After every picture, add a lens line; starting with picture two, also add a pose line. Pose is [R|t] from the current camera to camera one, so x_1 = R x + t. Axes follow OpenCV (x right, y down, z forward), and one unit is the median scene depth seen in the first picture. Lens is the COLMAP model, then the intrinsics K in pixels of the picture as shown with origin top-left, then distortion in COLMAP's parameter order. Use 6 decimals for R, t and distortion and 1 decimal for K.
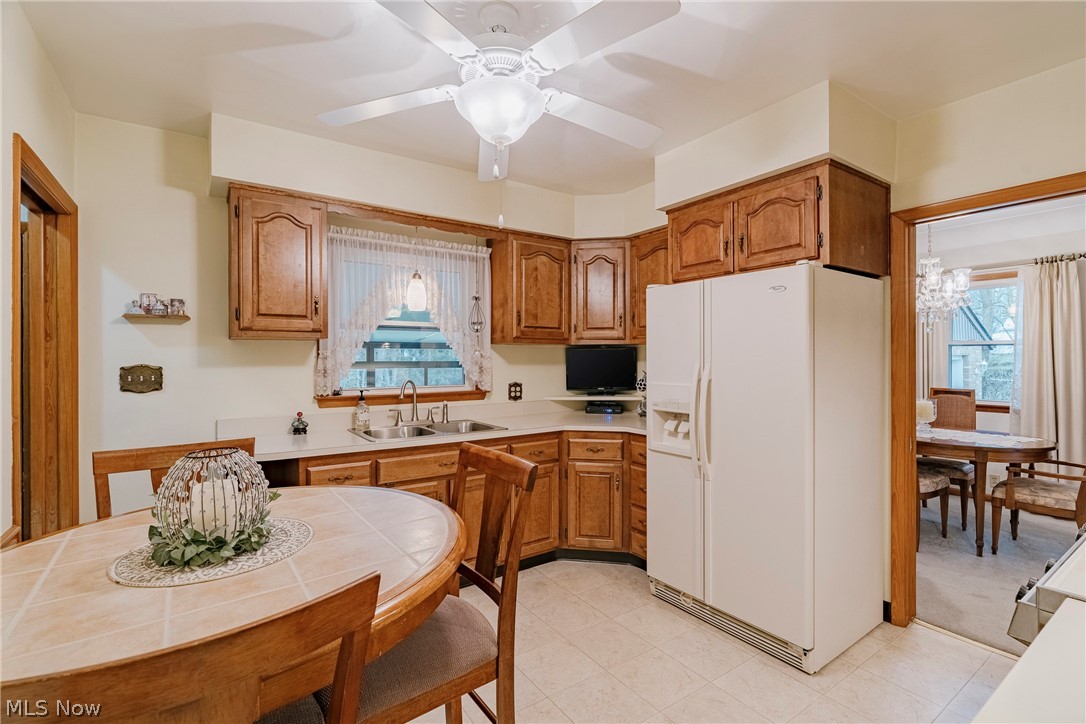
lens RADIAL K [[500.4, 0, 543.0], [0, 500.4, 362.0], [0, 0, 1]] dist [-0.002768, 0.000366]
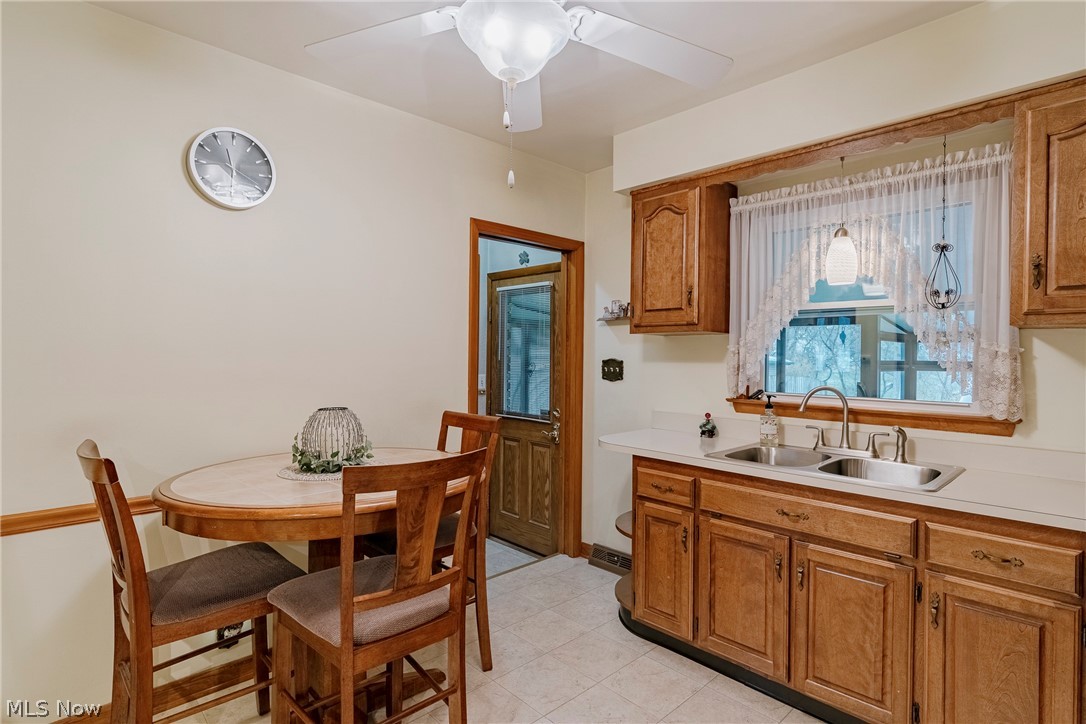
lens RADIAL K [[559.1, 0, 543.0], [0, 559.1, 362.0], [0, 0, 1]] dist [0.000819, 0.000206]
pose [[0.153311, 0.017316, -0.988026, 0.505785], [-0.016072, 0.999758, 0.015028, -0.003785], [0.988047, 0.013576, 0.153553, 0.578745]]
